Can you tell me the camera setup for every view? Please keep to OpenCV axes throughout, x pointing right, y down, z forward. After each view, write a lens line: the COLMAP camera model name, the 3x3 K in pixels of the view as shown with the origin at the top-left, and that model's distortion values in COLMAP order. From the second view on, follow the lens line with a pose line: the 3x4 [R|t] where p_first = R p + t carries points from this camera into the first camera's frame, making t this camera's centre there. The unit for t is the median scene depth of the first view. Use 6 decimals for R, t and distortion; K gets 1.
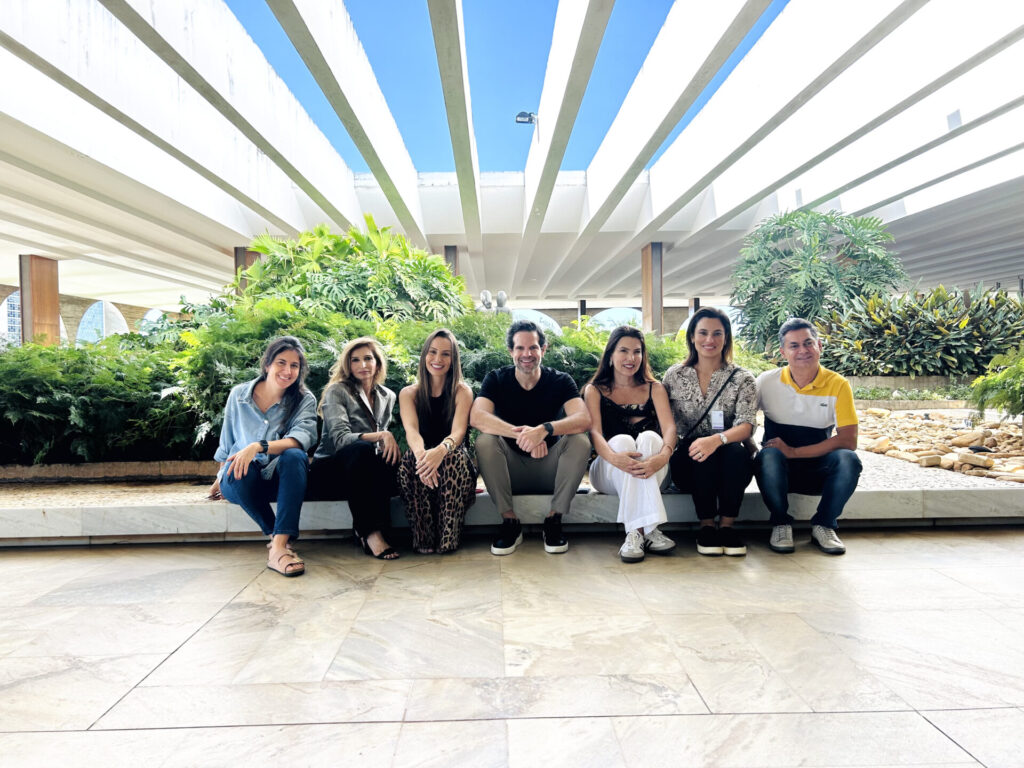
lens RADIAL K [[798.3, 0, 512.0], [0, 798.3, 384.0], [0, 0, 1]] dist [0.014772, -0.003443]
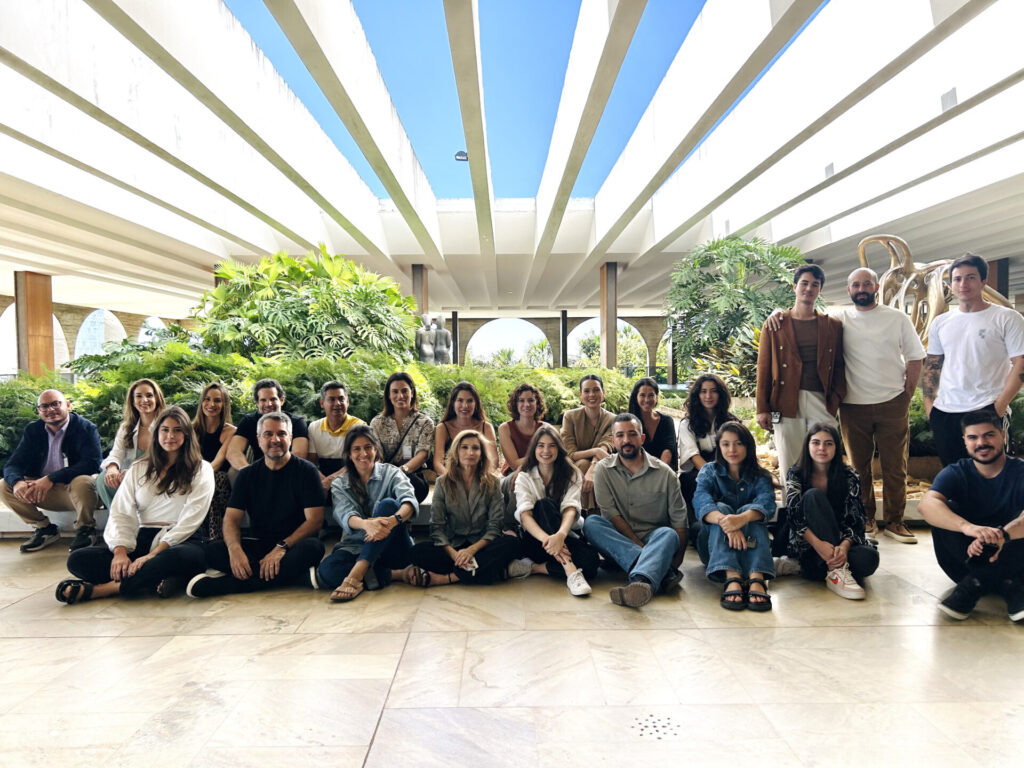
lens RADIAL K [[798.3, 0, 512.0], [0, 798.3, 384.0], [0, 0, 1]] dist [0.014772, -0.003443]
pose [[0.999916, 0.006719, -0.011101, 0.093872], [-0.006749, 0.999974, -0.002690, -0.017320], [0.011083, 0.002765, 0.999935, -0.095872]]
